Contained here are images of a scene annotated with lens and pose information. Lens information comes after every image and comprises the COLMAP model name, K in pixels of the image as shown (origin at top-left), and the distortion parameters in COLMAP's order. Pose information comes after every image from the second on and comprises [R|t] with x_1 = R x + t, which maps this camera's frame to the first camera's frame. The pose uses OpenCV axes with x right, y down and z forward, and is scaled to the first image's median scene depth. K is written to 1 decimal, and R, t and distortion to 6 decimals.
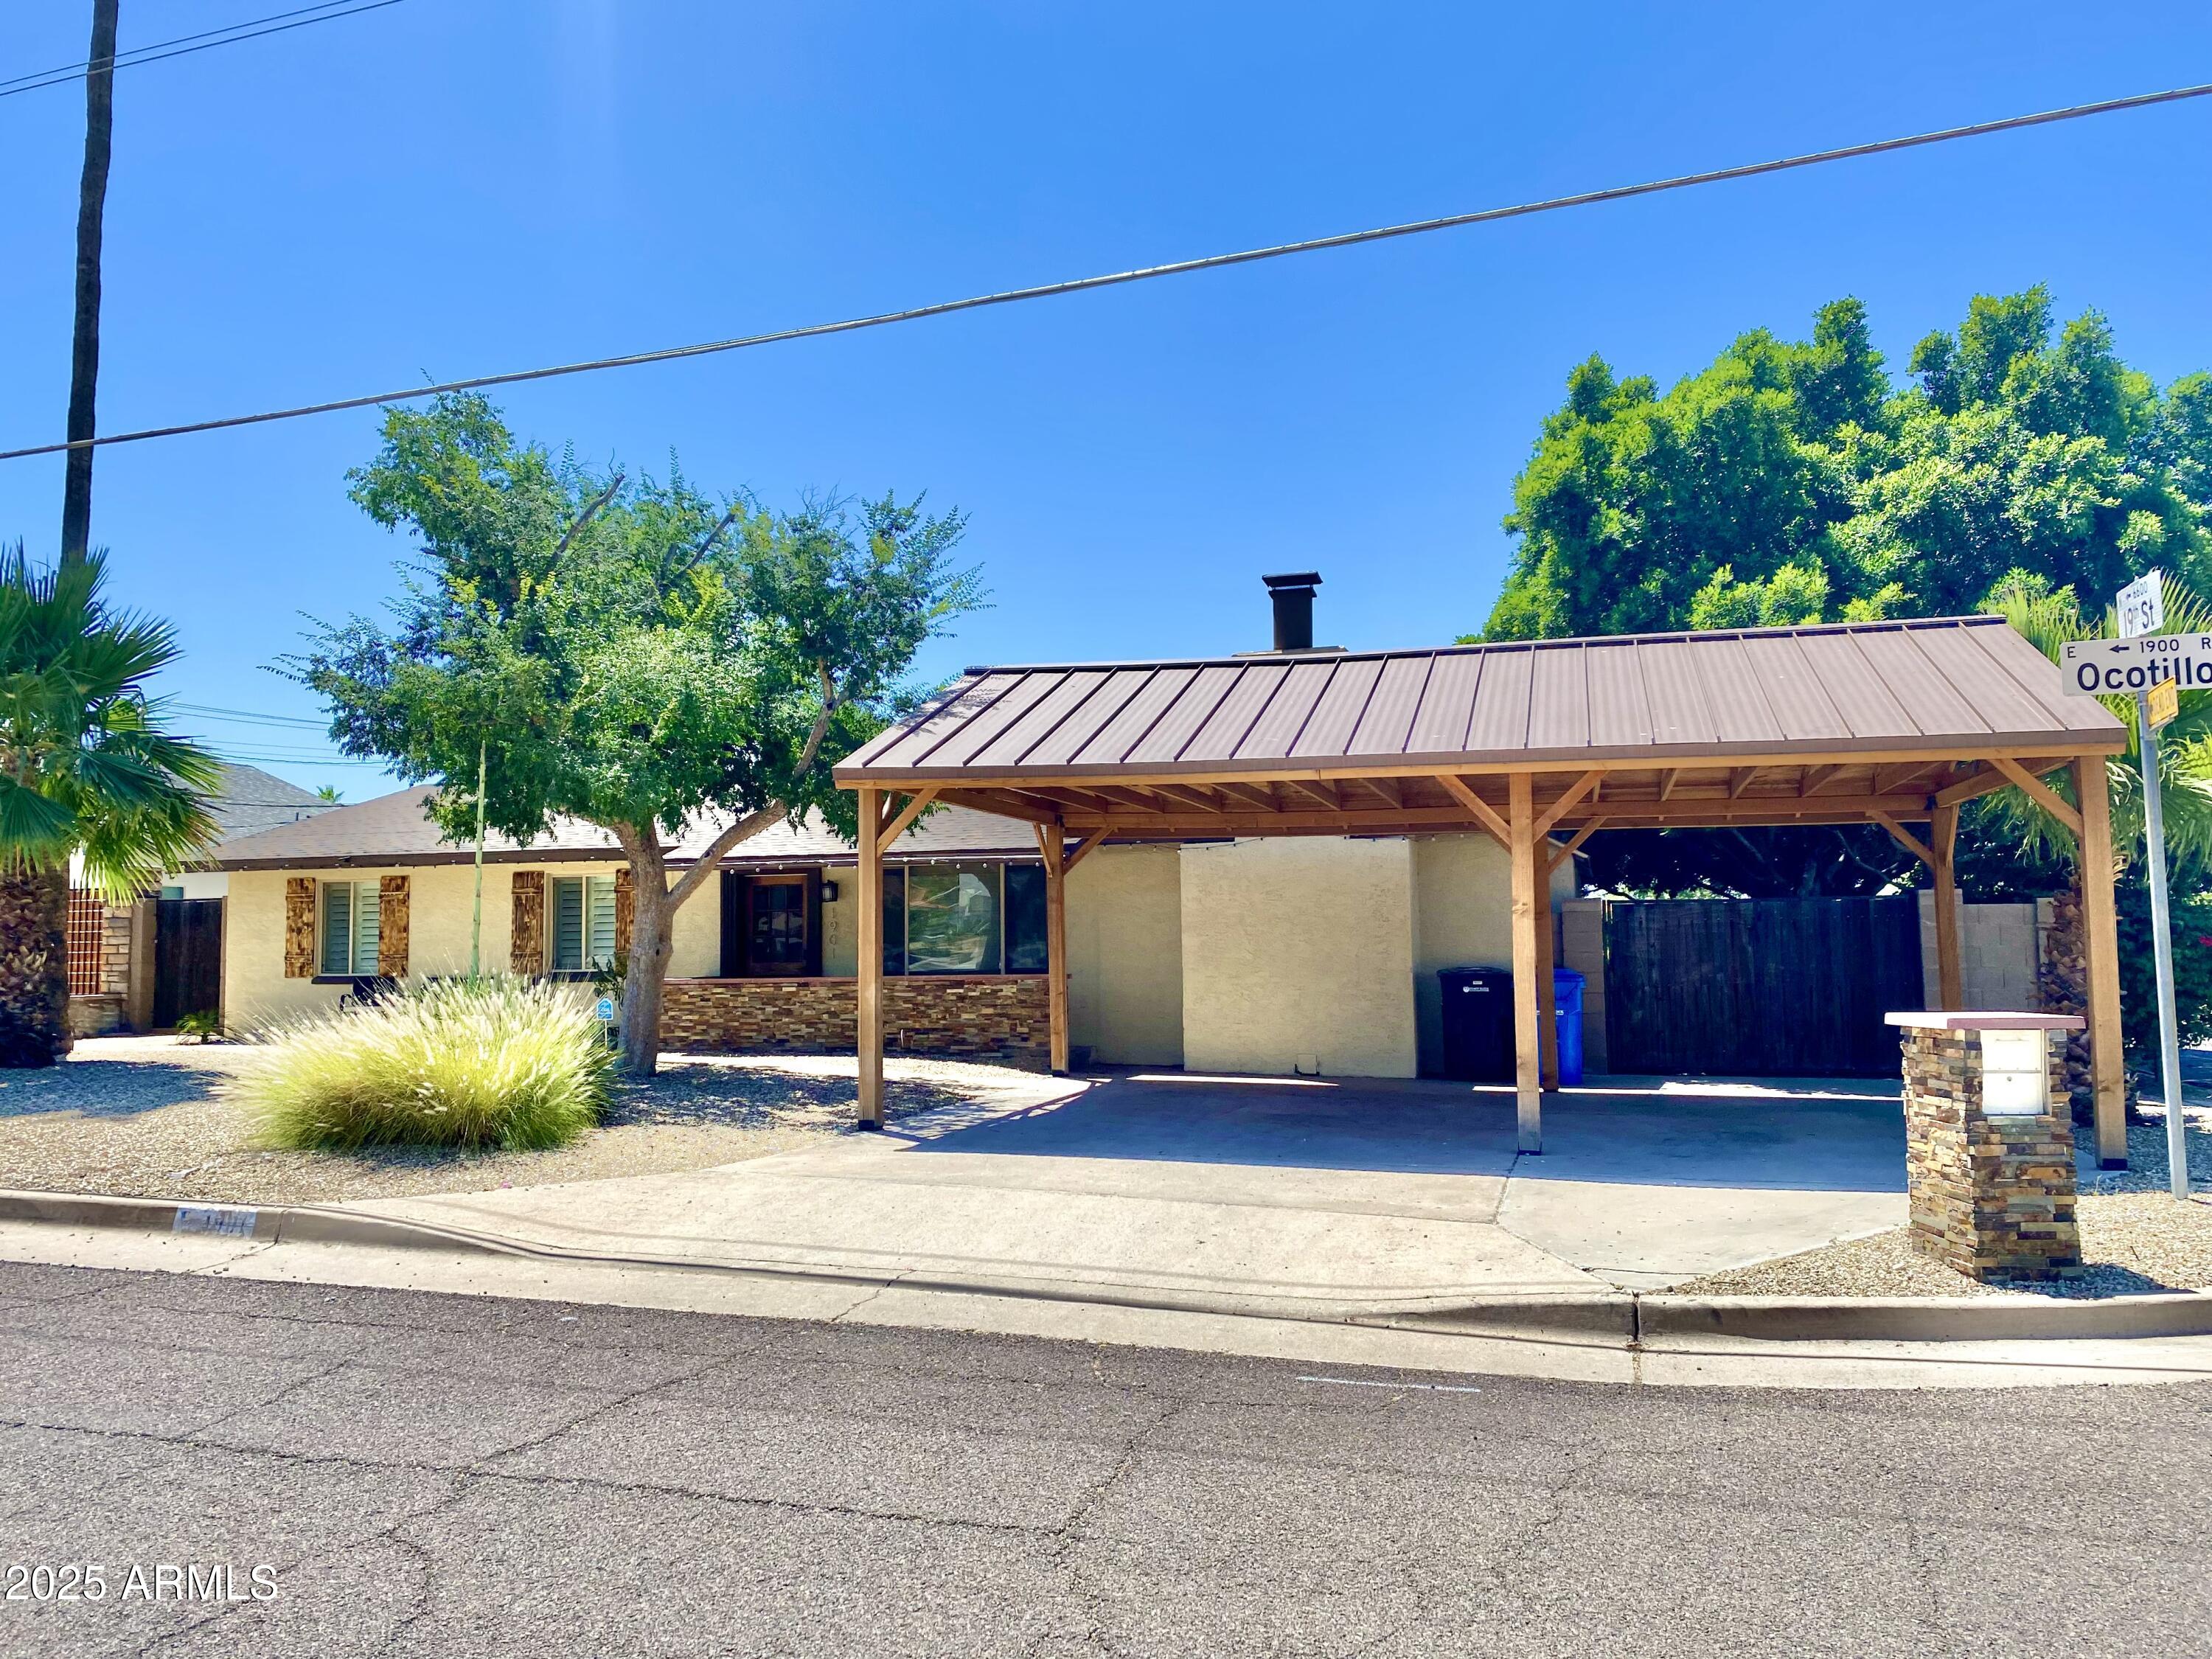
lens RADIAL K [[1665.7, 0, 1106.0], [0, 1665.7, 829.5], [0, 0, 1]] dist [0.003813, 0.002073]
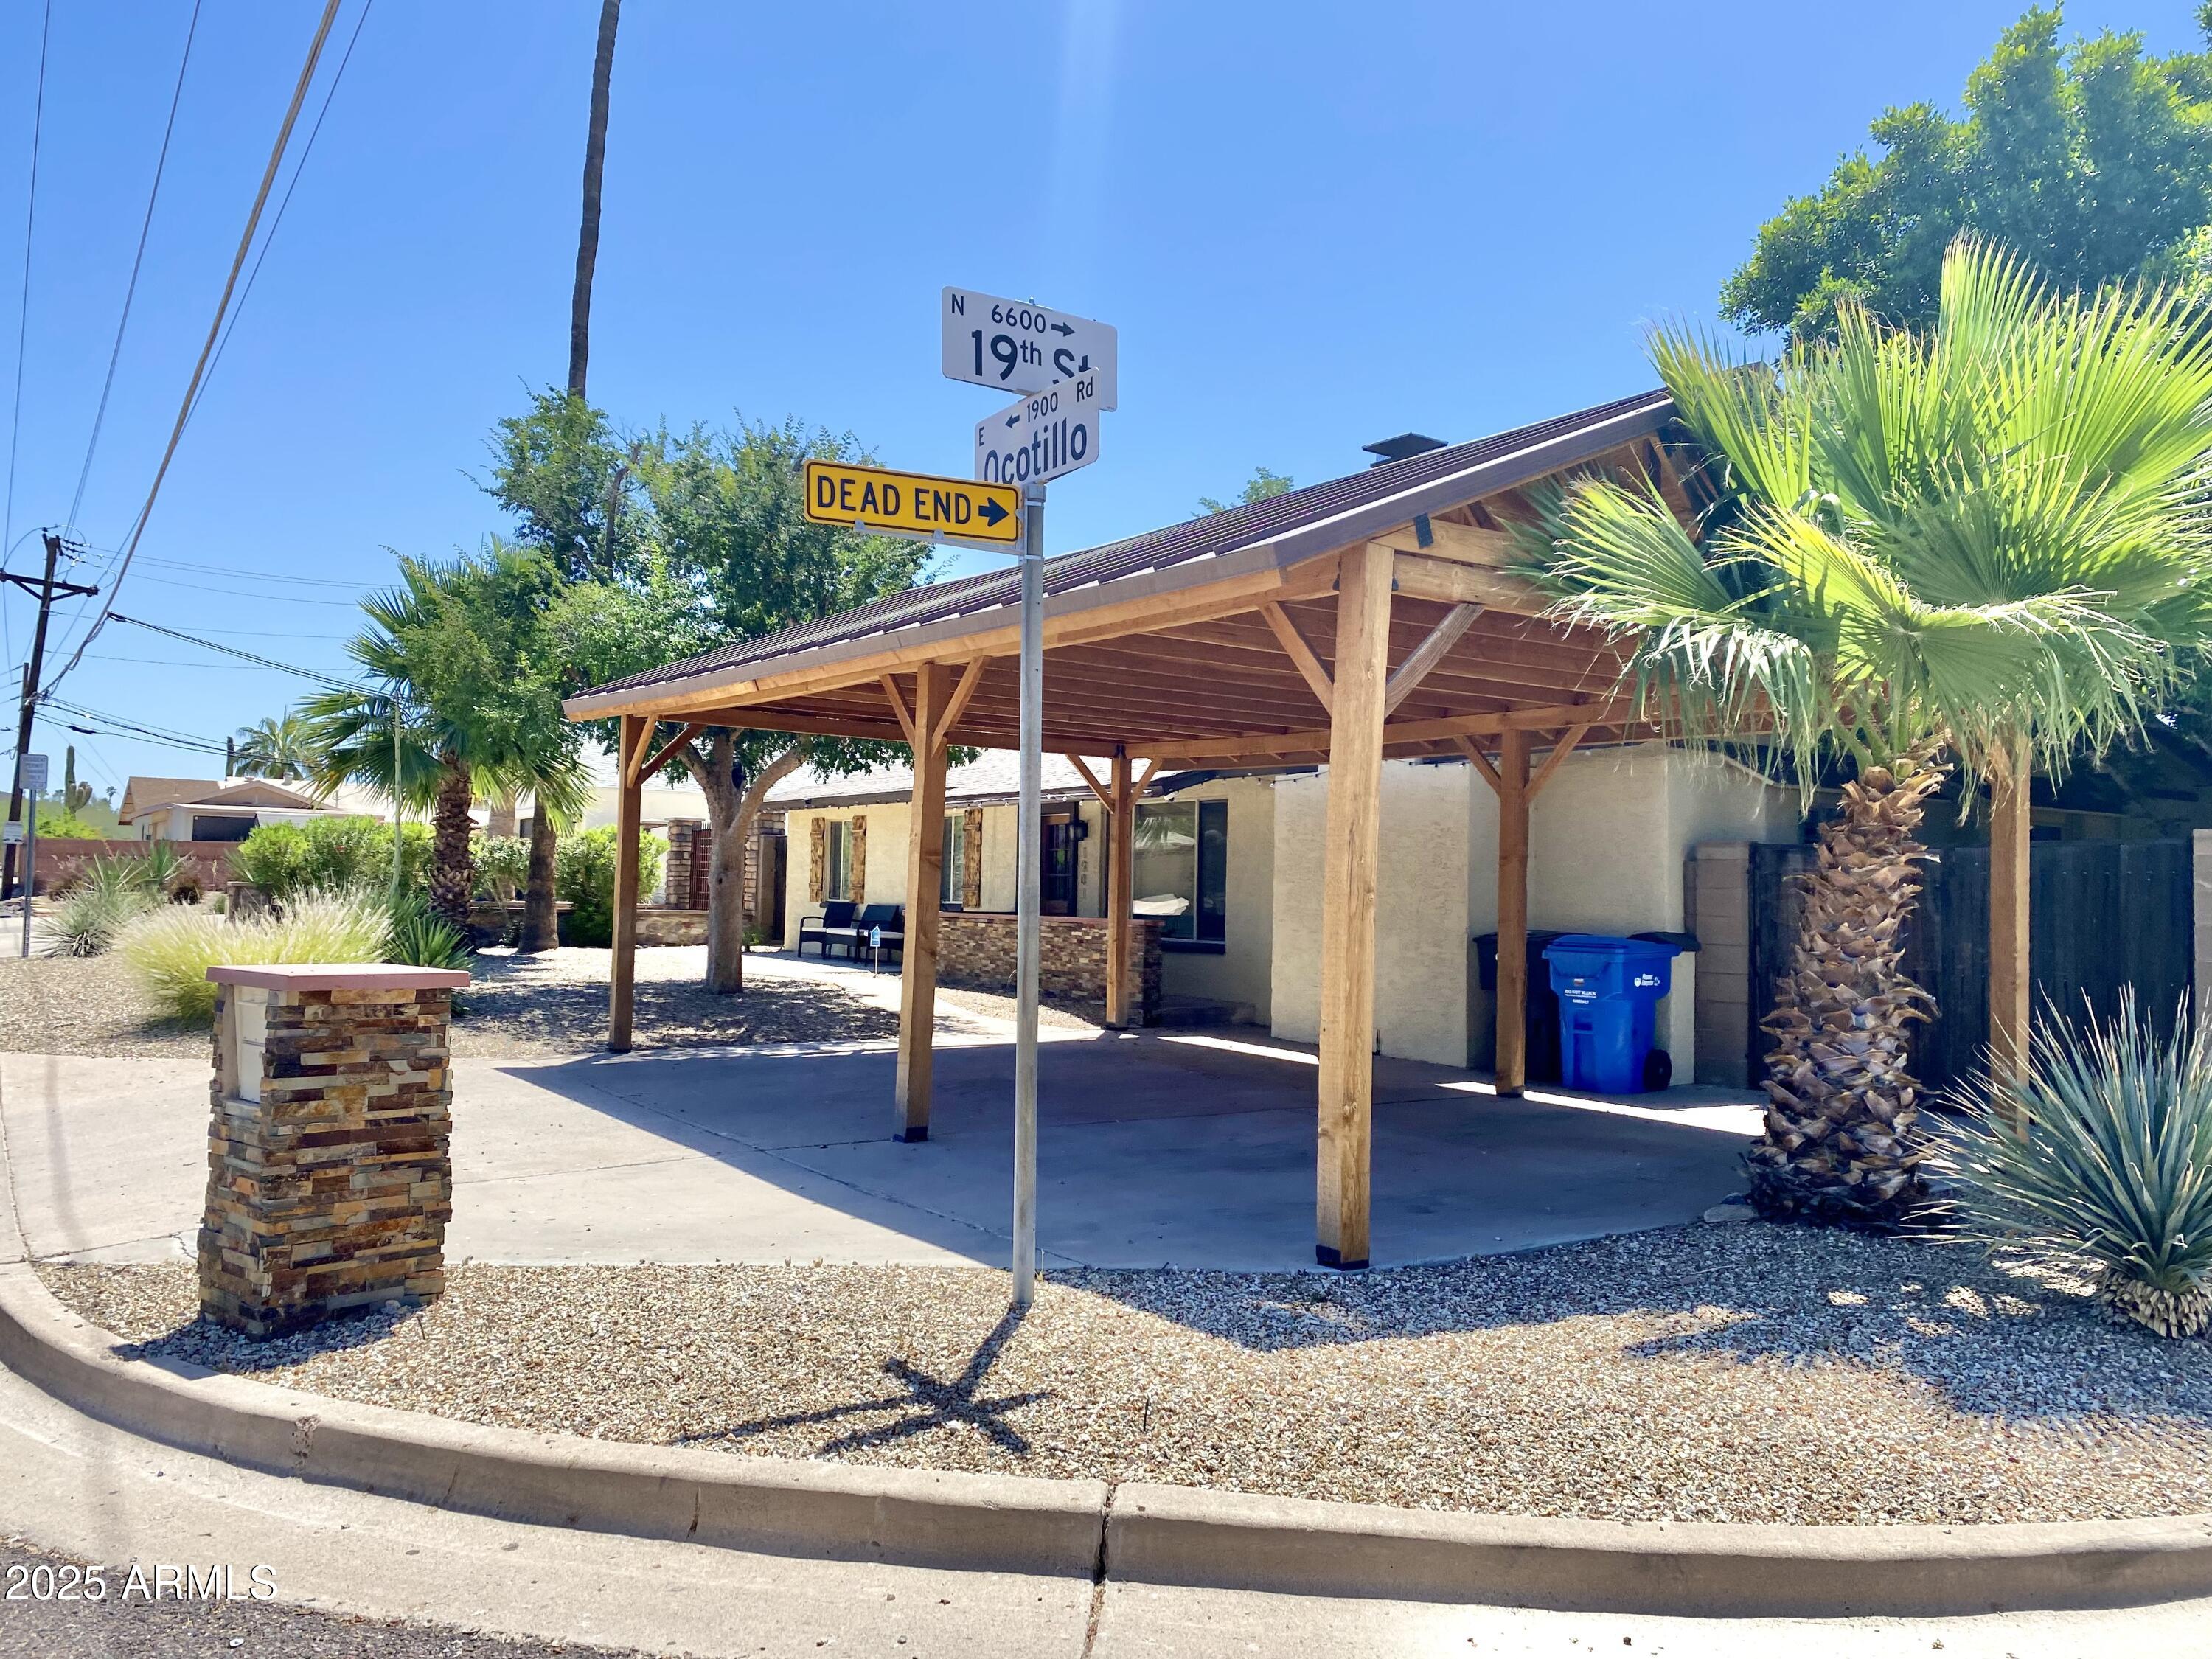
lens RADIAL K [[1665.7, 0, 1106.0], [0, 1665.7, 829.5], [0, 0, 1]] dist [0.003813, 0.002073]
pose [[0.779971, 0.005370, -0.625793, 0.528379], [0.012688, 0.999622, 0.024393, 0.014877], [0.625687, -0.026966, 0.779608, 0.276269]]
